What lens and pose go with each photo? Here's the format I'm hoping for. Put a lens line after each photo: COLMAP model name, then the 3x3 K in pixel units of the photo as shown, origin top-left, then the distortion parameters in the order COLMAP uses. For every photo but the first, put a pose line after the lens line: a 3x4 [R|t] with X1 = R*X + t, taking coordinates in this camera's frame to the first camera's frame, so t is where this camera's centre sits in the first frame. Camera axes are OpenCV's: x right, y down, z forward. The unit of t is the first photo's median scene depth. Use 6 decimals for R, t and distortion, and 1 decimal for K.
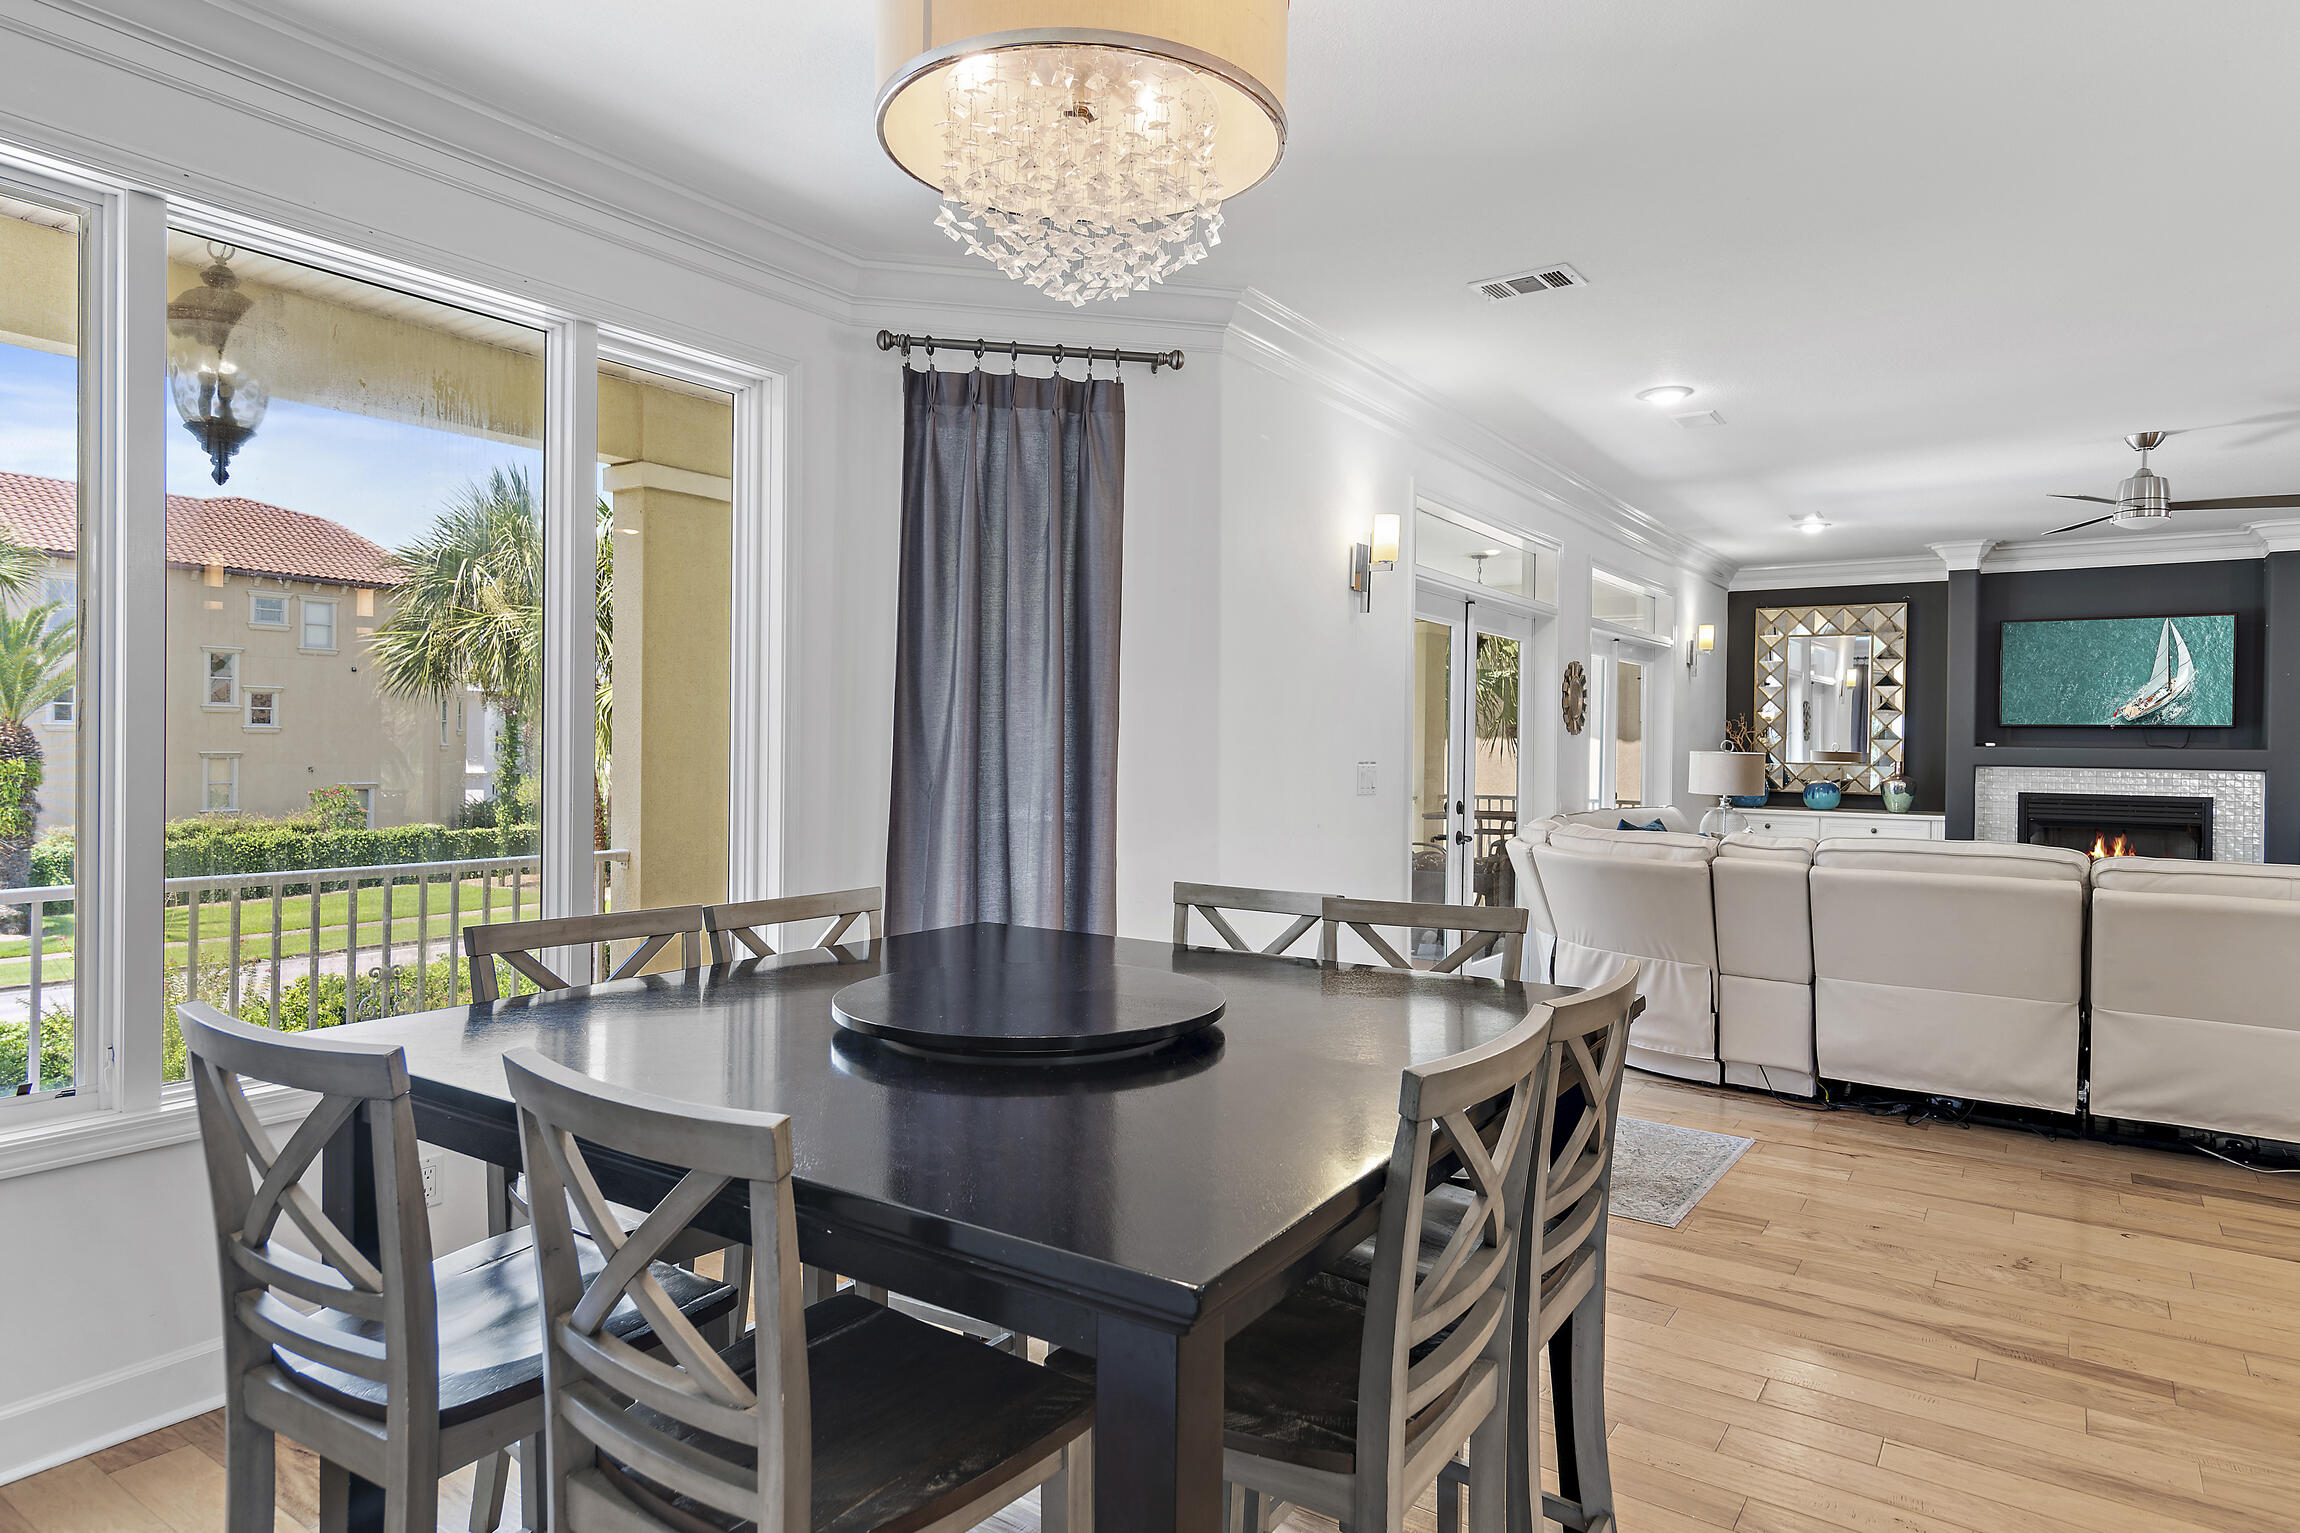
lens RADIAL K [[1327.6, 0, 1150.0], [0, 1327.6, 766.5], [0, 0, 1]] dist [-0.000184, -0.000222]
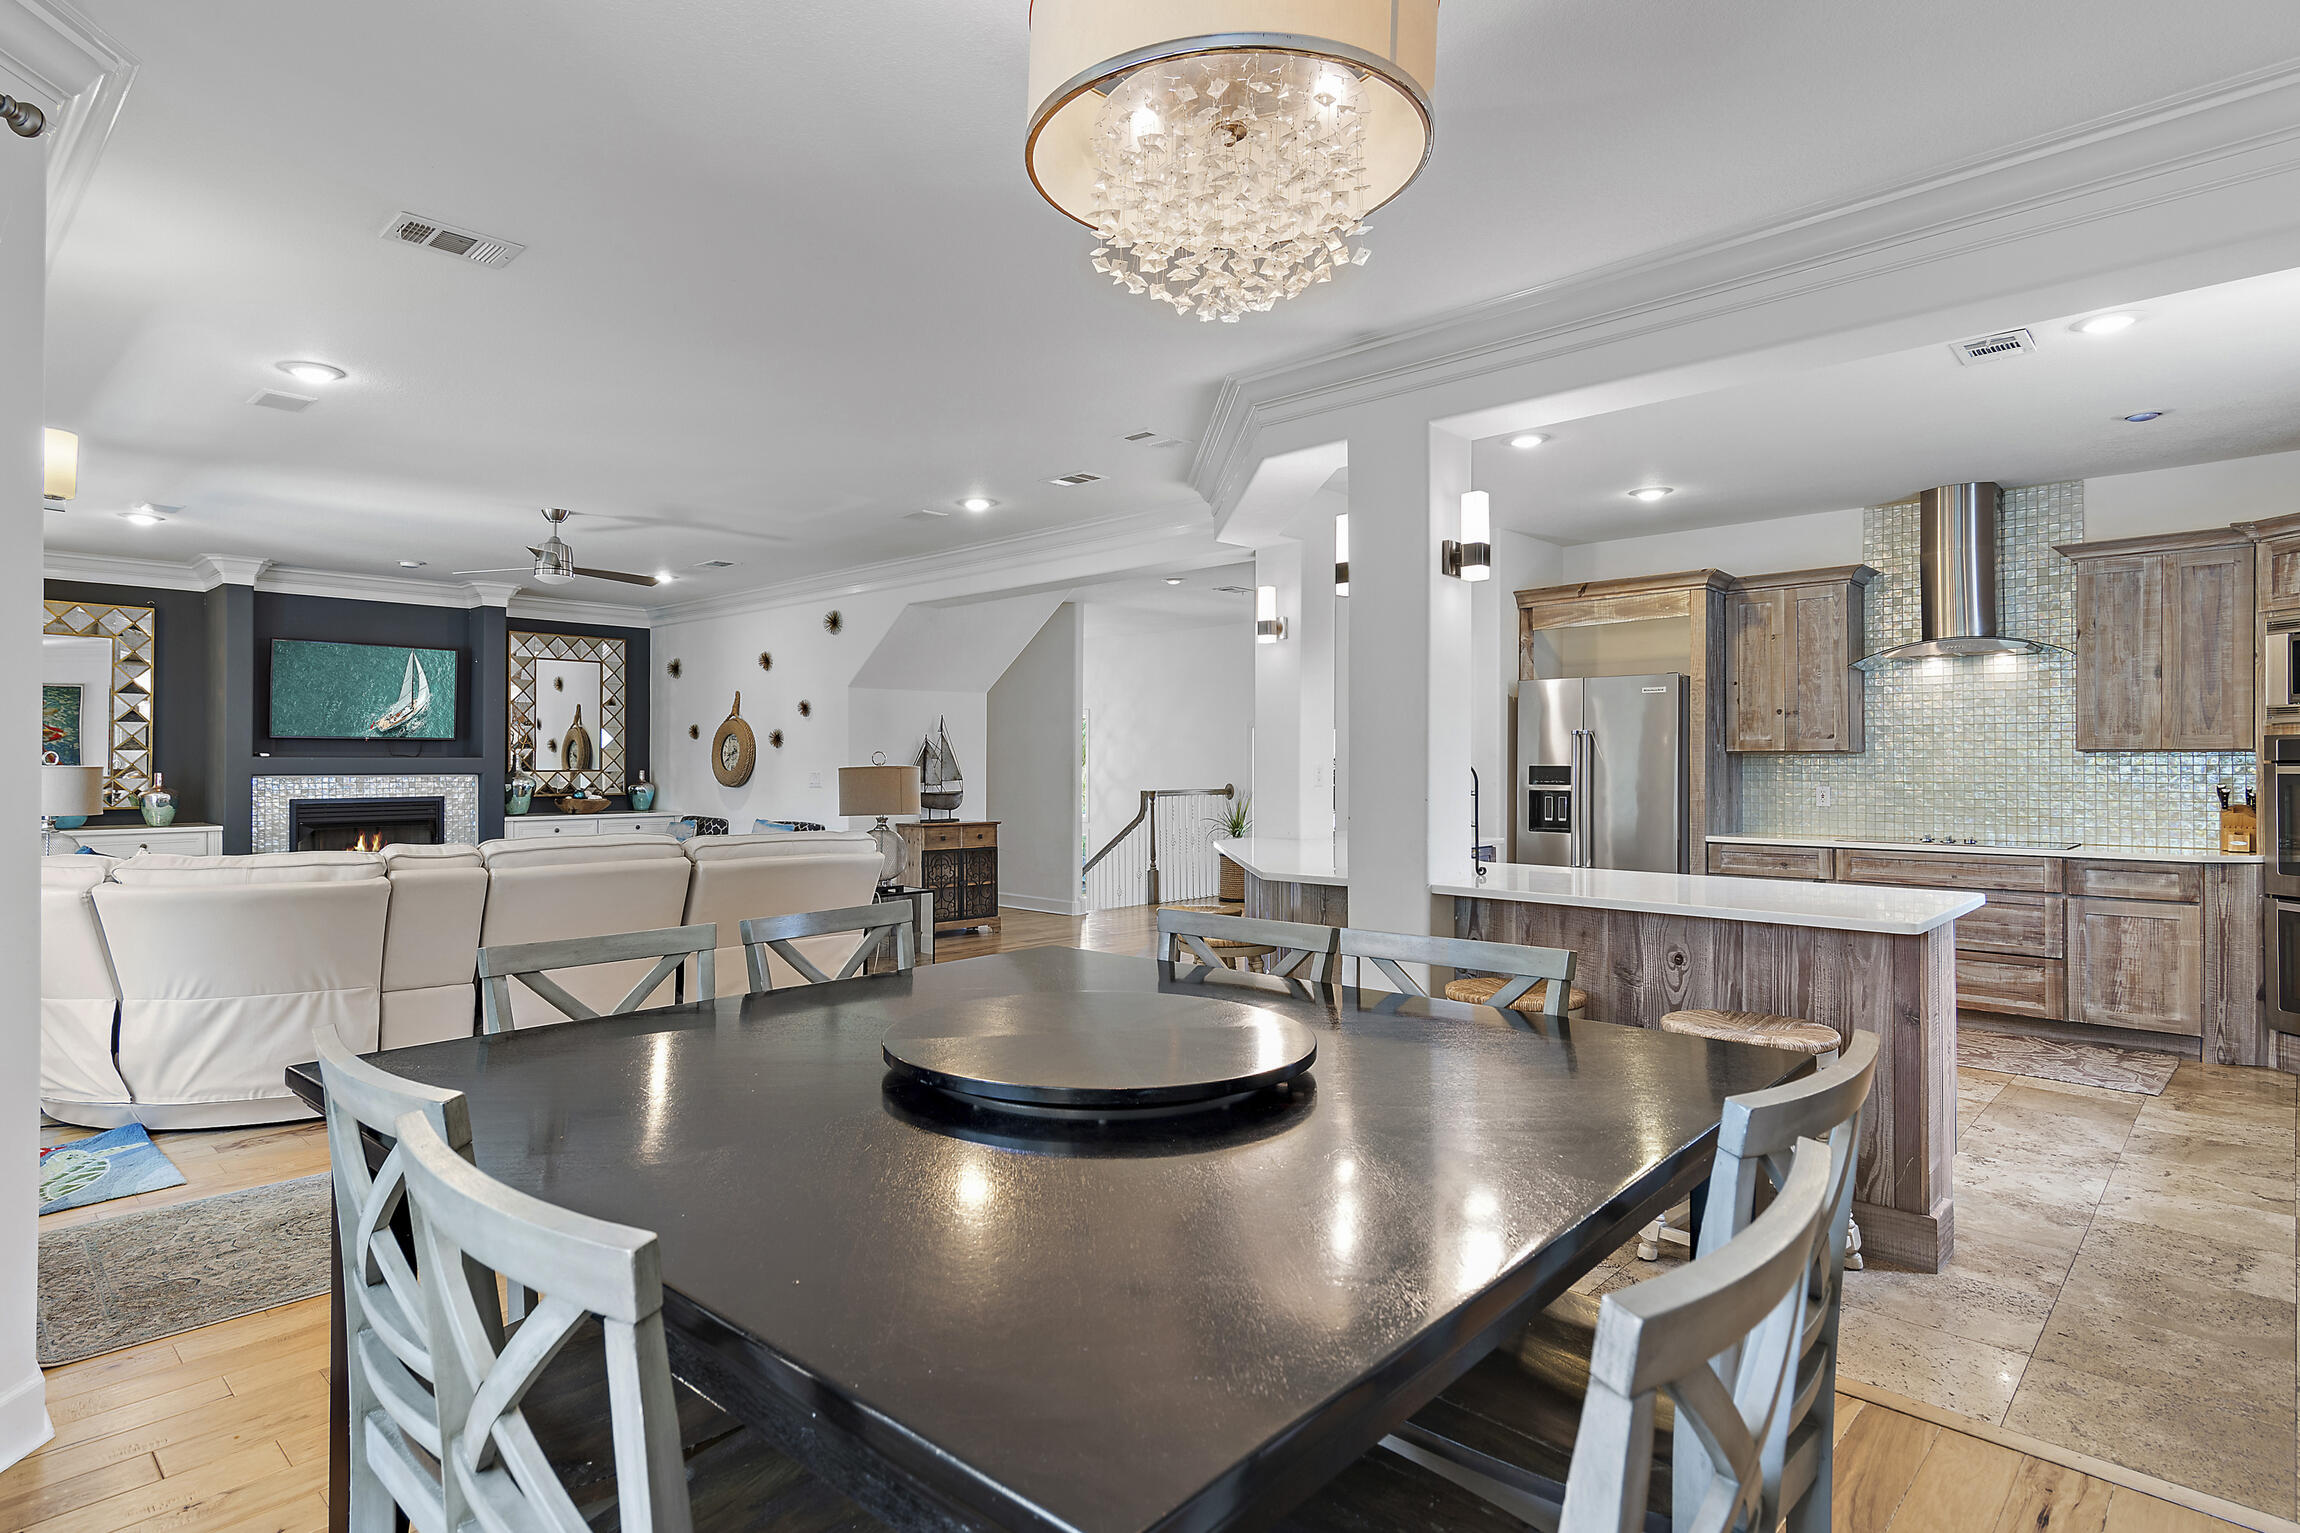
lens RADIAL K [[1210.4, 0, 1101.2], [0, 1210.4, 756.2], [0, 0, 1]] dist [0.000876, 0.001382]
pose [[0.173622, -0.007079, 0.984787, -0.198831], [0.021549, 0.999762, 0.003388, -0.004694], [-0.984577, 0.020633, 0.173733, 0.189865]]
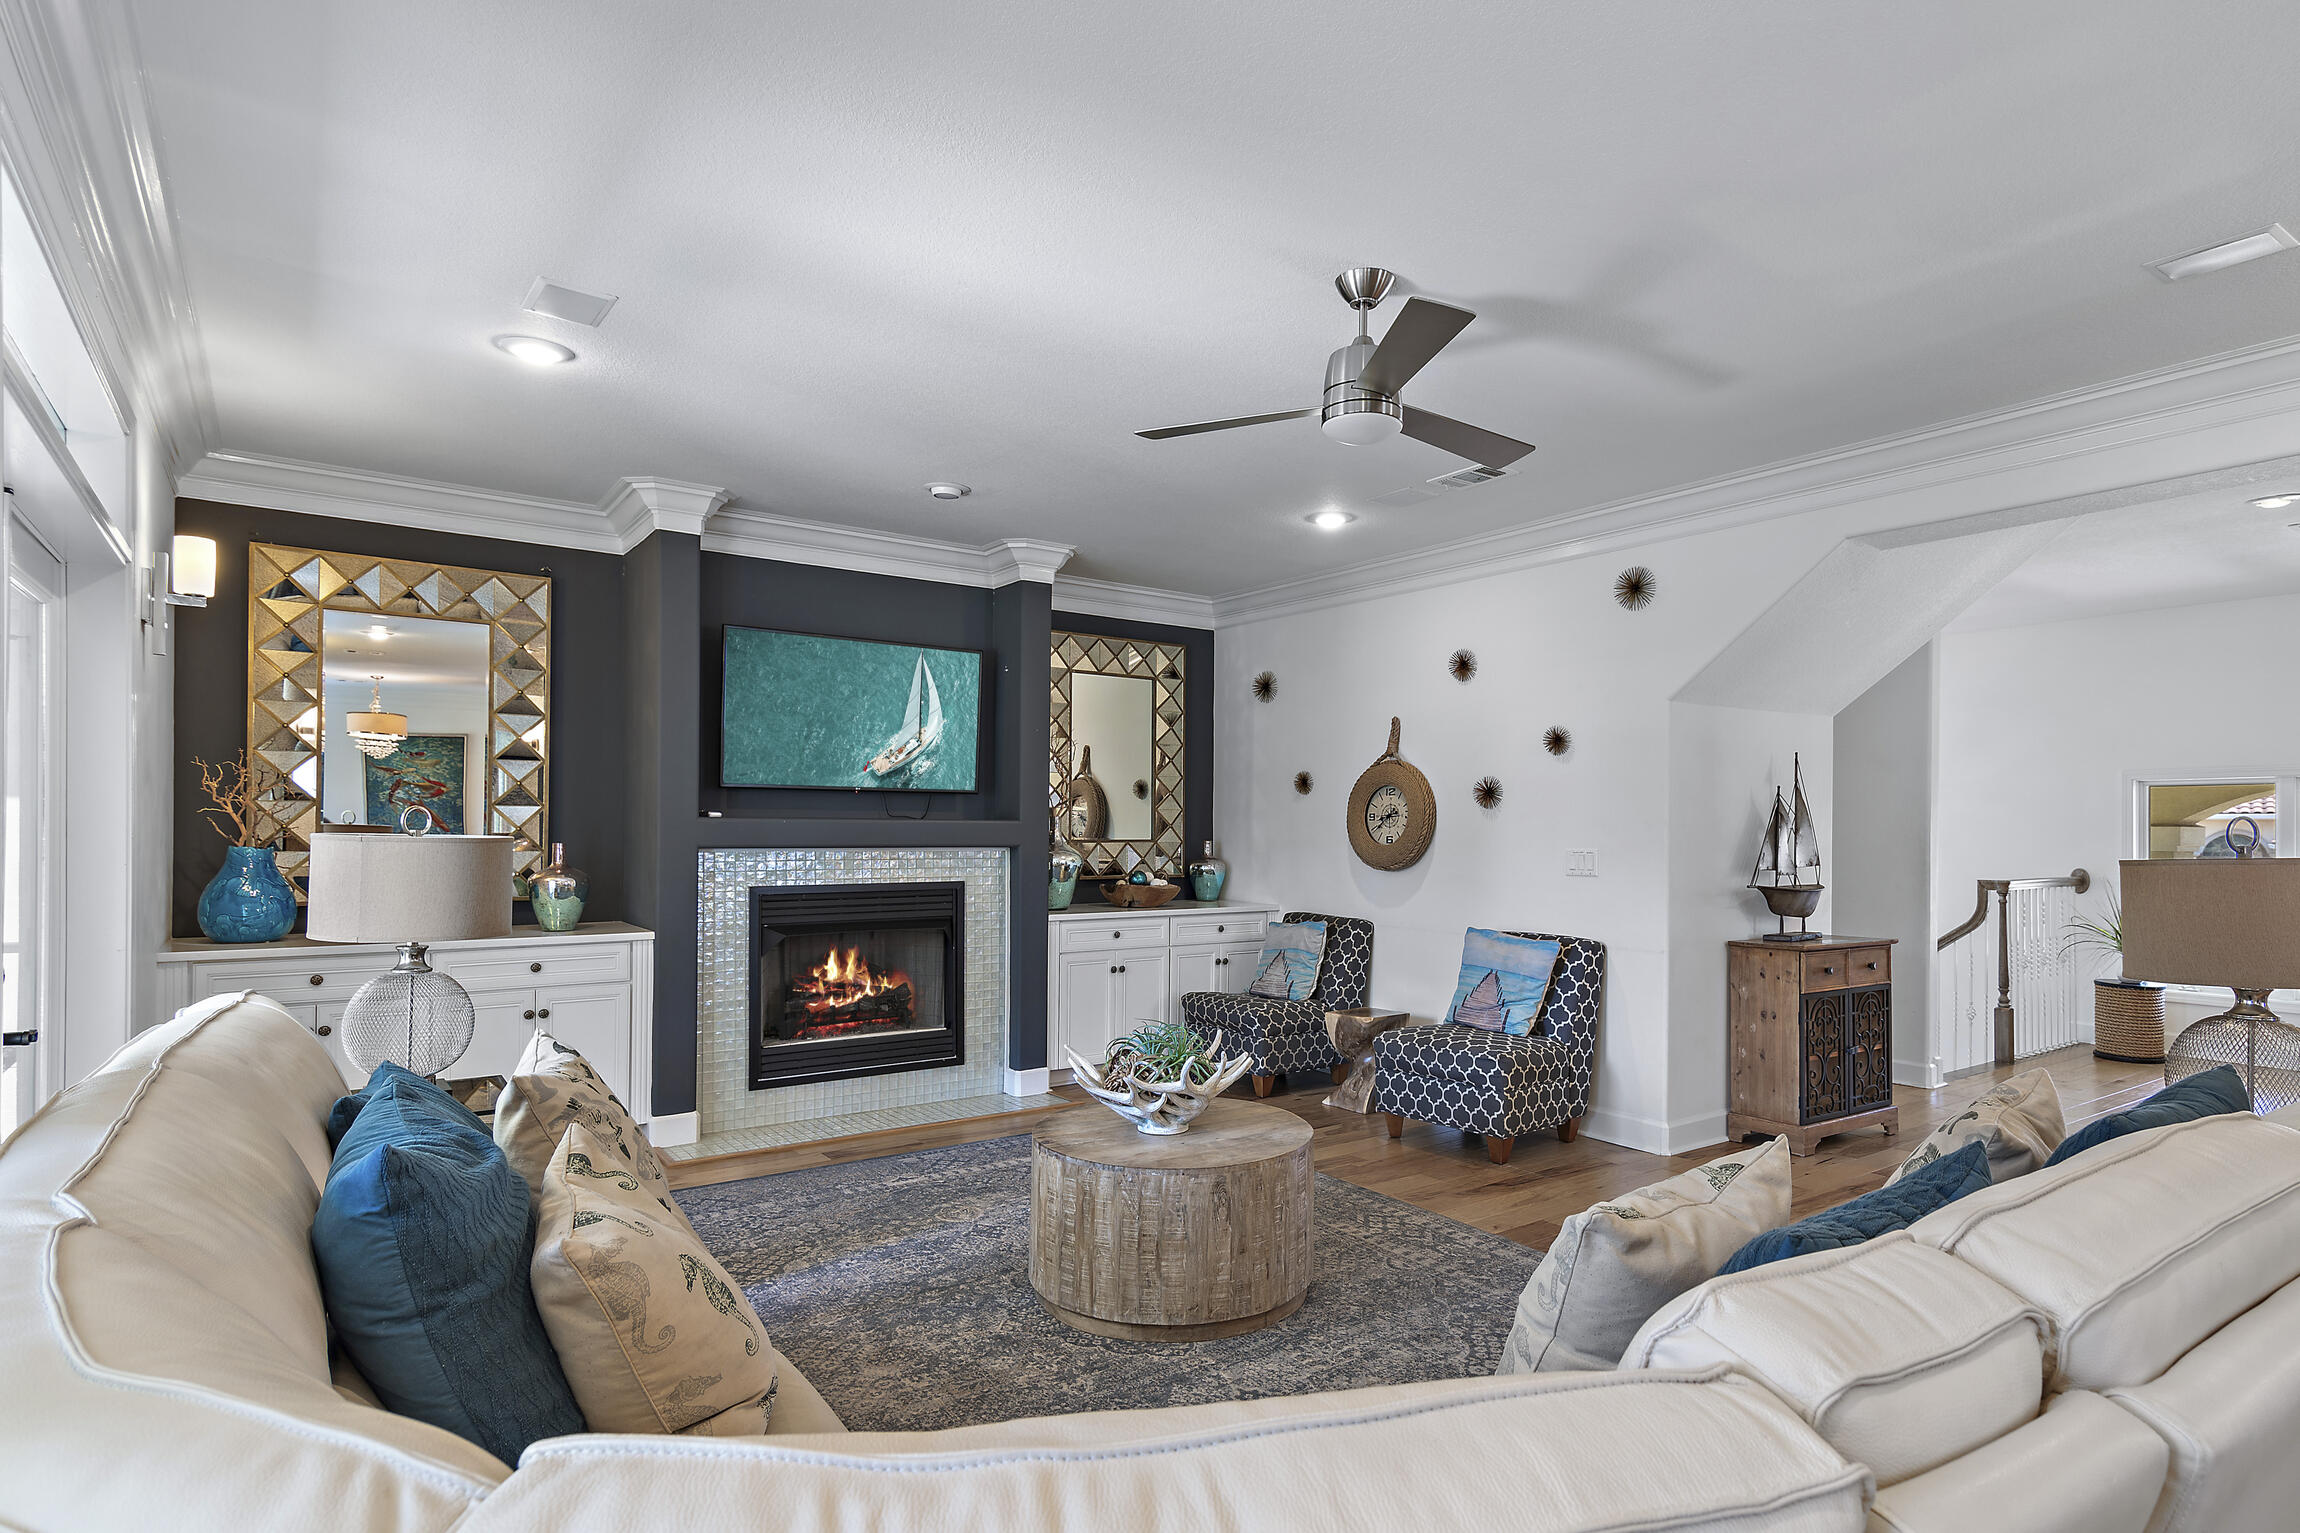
lens RADIAL K [[1235.9, 0, 1241.5], [0, 1235.9, 830.7], [0, 0, 1]] dist [0.003311, 0.000387]
pose [[0.306209, -0.013412, 0.951870, 0.145972], [0.015419, 0.999839, 0.009128, -0.010594], [-0.951840, 0.011882, 0.306366, 0.591585]]
